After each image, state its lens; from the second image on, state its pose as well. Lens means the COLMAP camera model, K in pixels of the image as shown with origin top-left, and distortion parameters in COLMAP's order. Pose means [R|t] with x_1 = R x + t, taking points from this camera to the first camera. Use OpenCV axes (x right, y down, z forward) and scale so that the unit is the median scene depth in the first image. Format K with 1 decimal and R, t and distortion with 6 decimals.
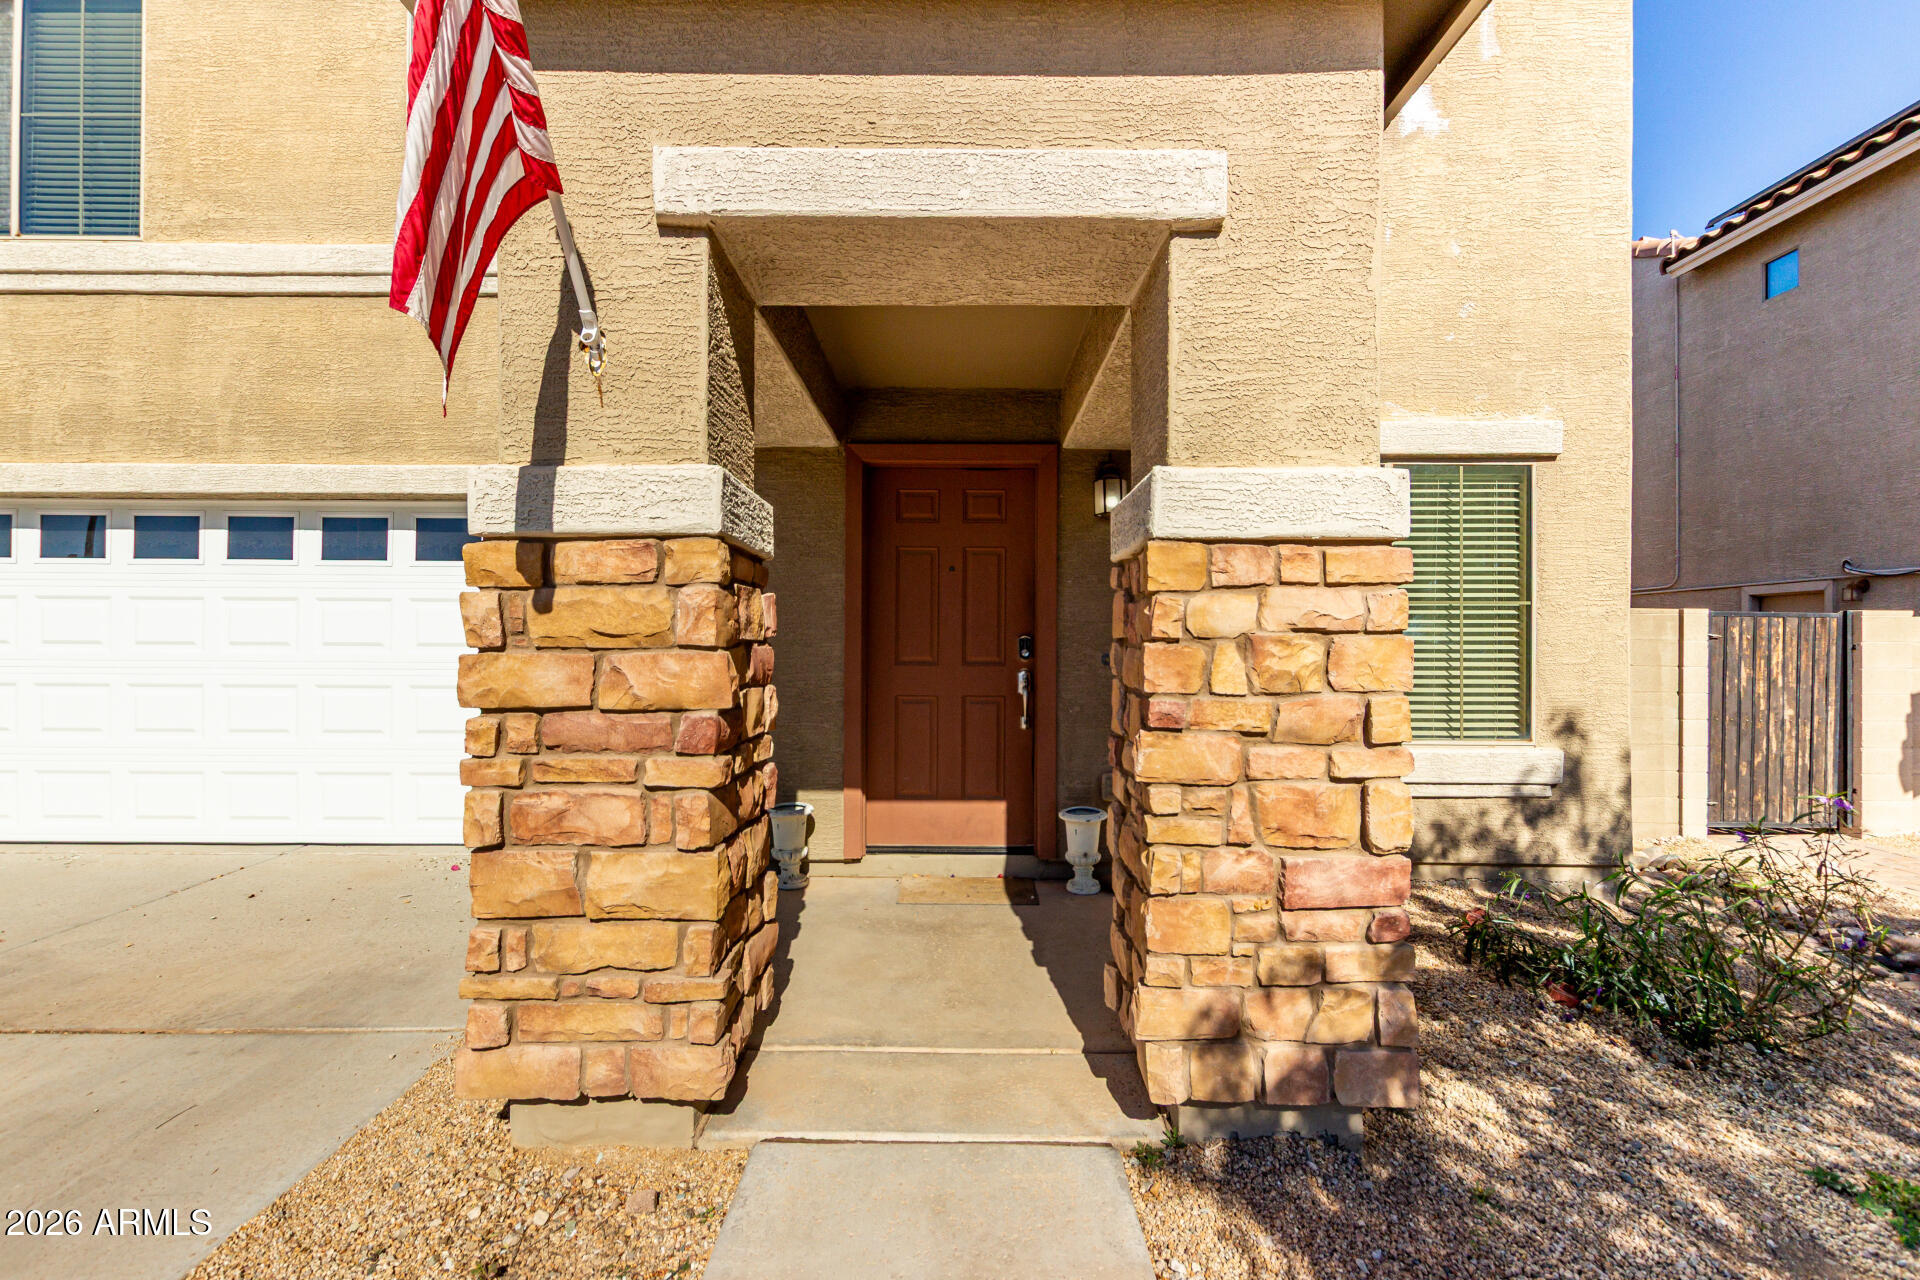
lens RADIAL K [[892.2, 0, 960.4], [0, 892.2, 644.9], [0, 0, 1]] dist [0.009771, -0.003721]
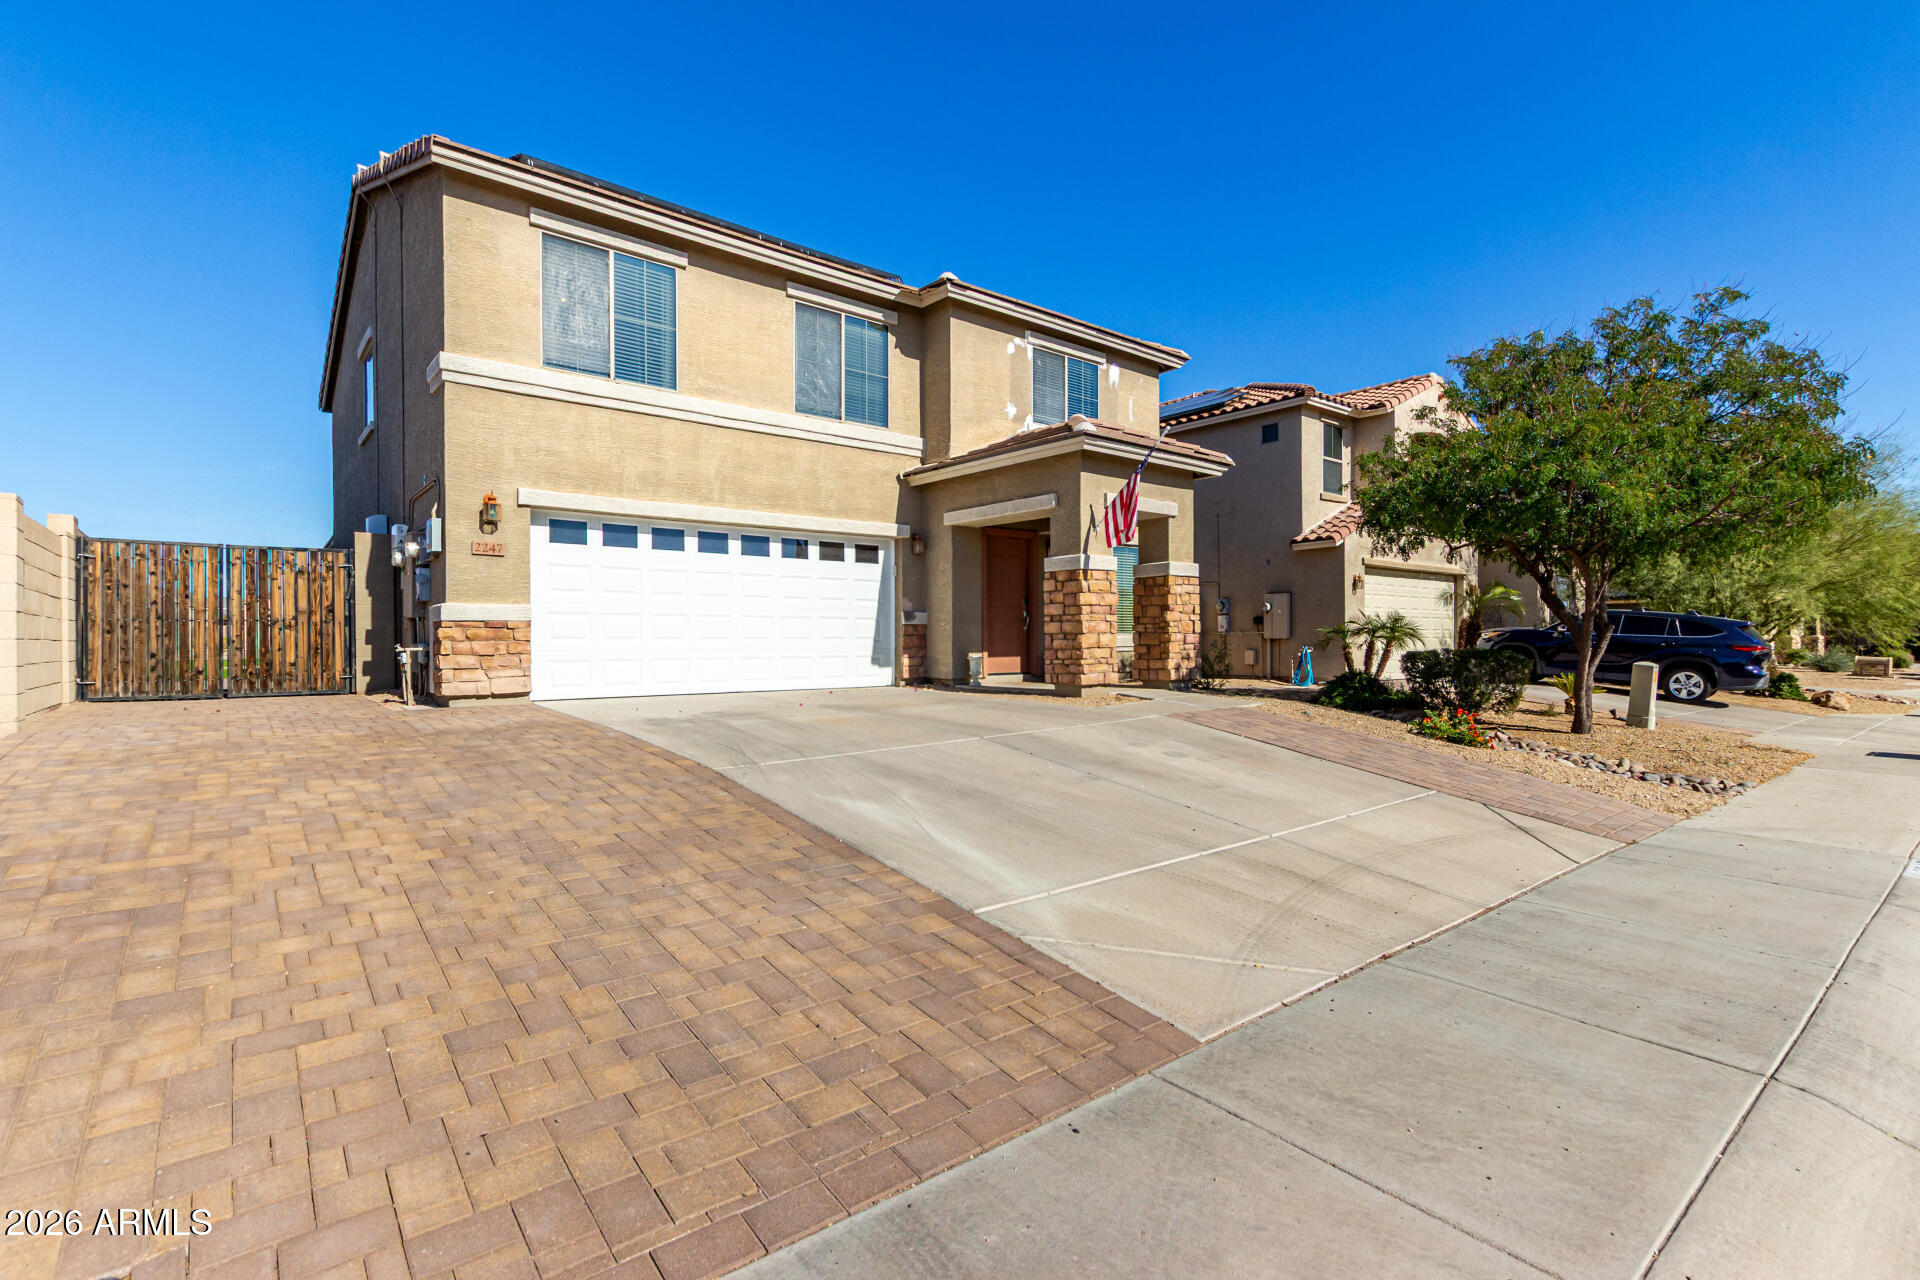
lens RADIAL K [[892.2, 0, 956.7], [0, 892.2, 636.4], [0, 0, 1]] dist [0.009771, -0.003721]
pose [[0.771780, -0.005812, 0.635863, -1.709153], [0.004149, 0.999983, 0.004104, 0.090478], [-0.635876, -0.000530, 0.771791, -0.948365]]
